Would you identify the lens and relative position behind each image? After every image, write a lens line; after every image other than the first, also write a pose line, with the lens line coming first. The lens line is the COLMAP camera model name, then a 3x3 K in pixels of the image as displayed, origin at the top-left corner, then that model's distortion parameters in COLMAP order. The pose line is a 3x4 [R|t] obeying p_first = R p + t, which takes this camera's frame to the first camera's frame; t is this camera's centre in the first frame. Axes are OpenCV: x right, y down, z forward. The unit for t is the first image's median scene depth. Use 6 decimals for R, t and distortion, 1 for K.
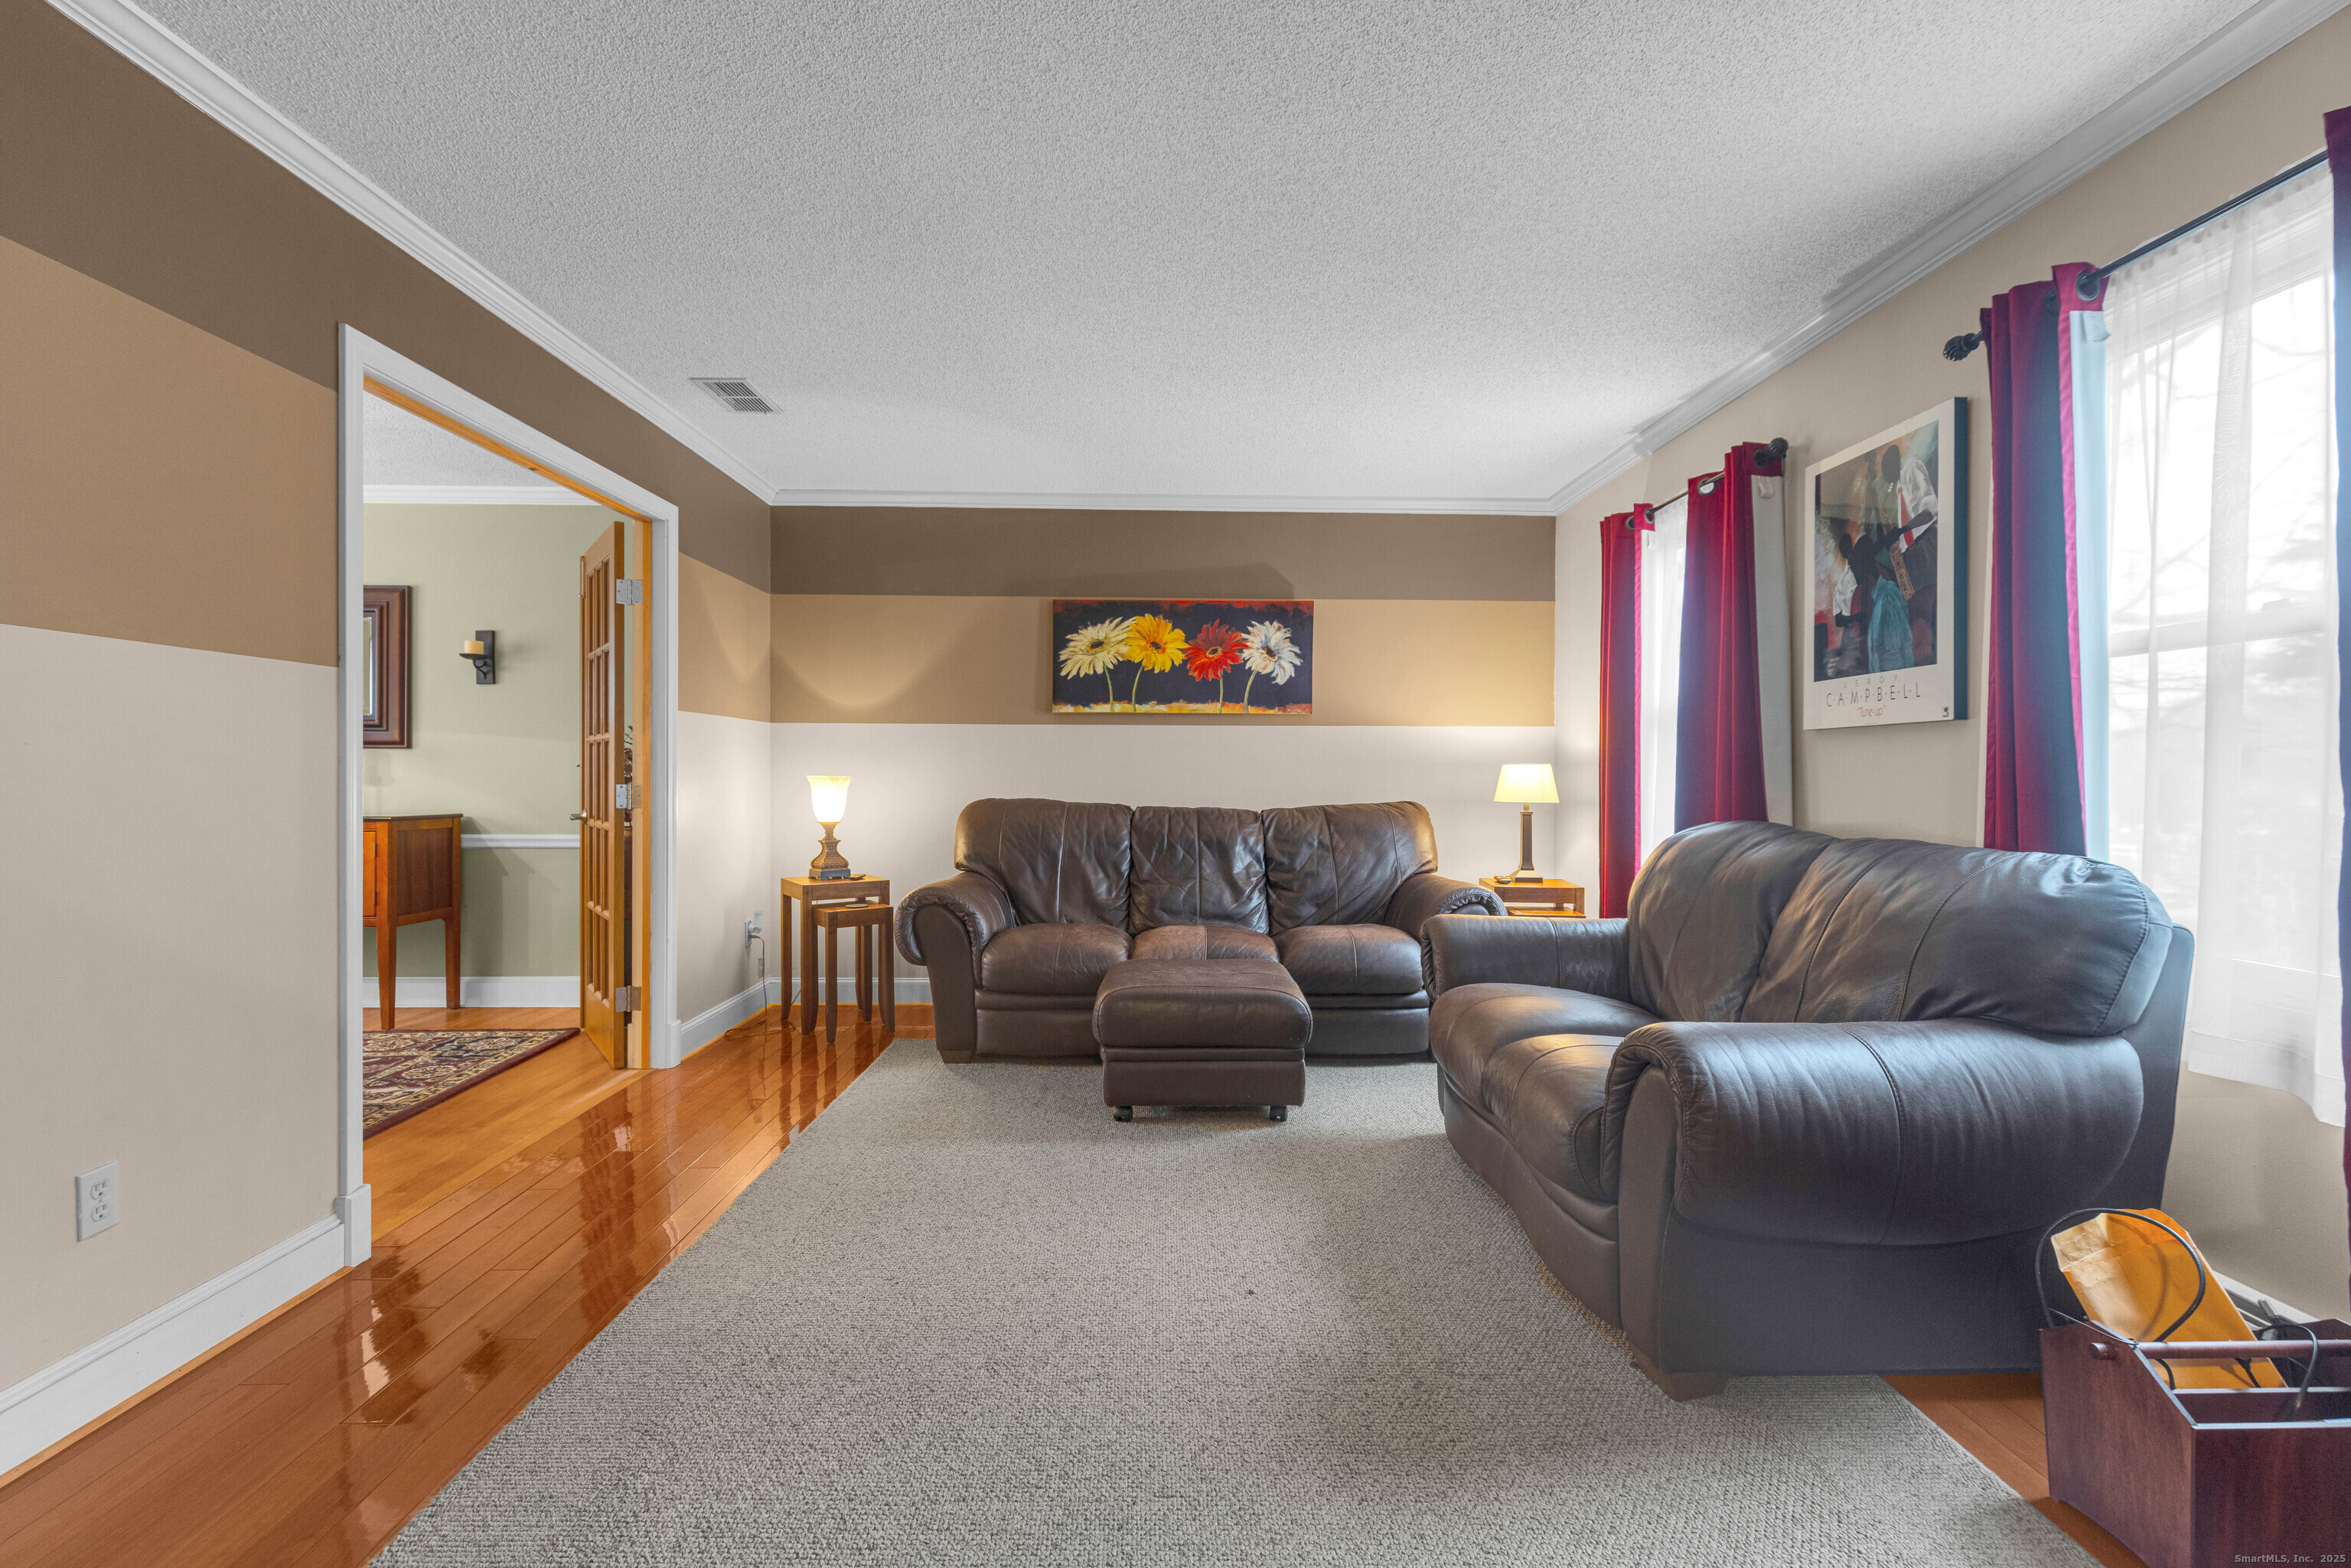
lens RADIAL K [[1052.7, 0, 1175.5], [0, 1052.7, 784.0], [0, 0, 1]] dist [0.001517, -0.000103]
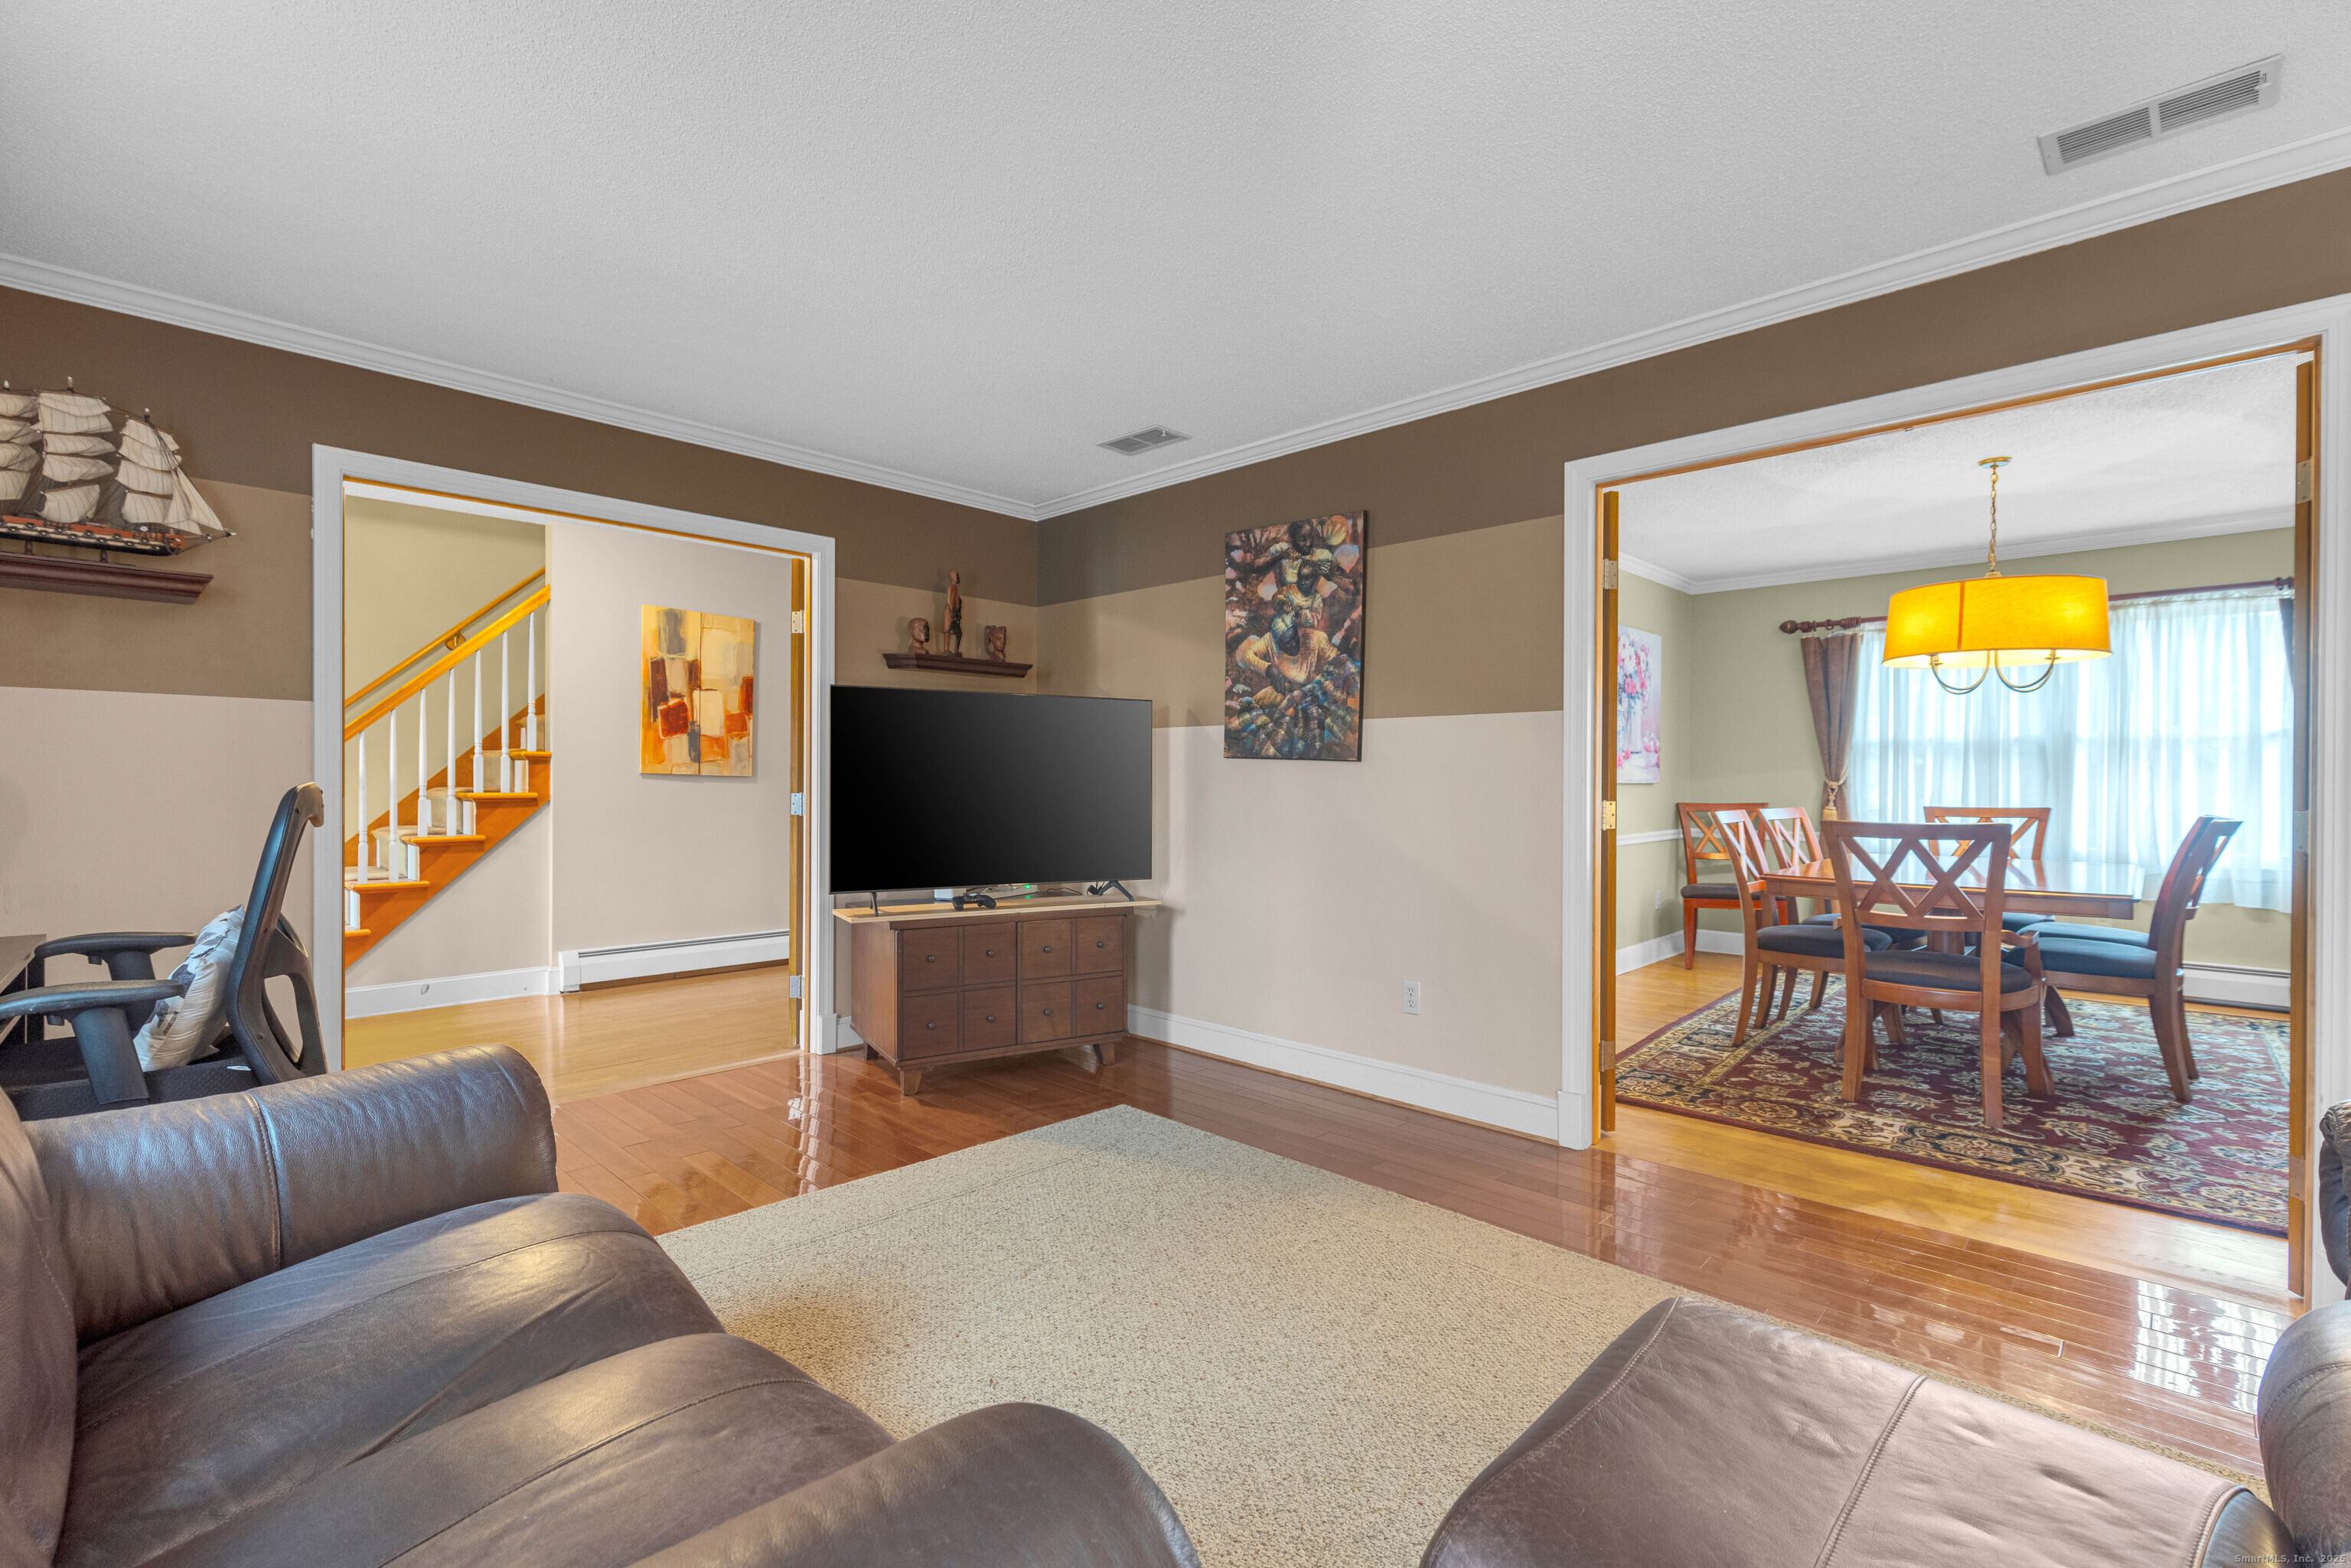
lens RADIAL K [[1028.1, 0, 1196.3], [0, 1028.1, 778.3], [0, 0, 1]] dist [0.000828, 0.000381]
pose [[-0.716116, -0.008137, -0.697933, 0.335476], [-0.015826, 0.999864, 0.004581, -0.012558], [0.697801, 0.014326, -0.716148, 1.063828]]
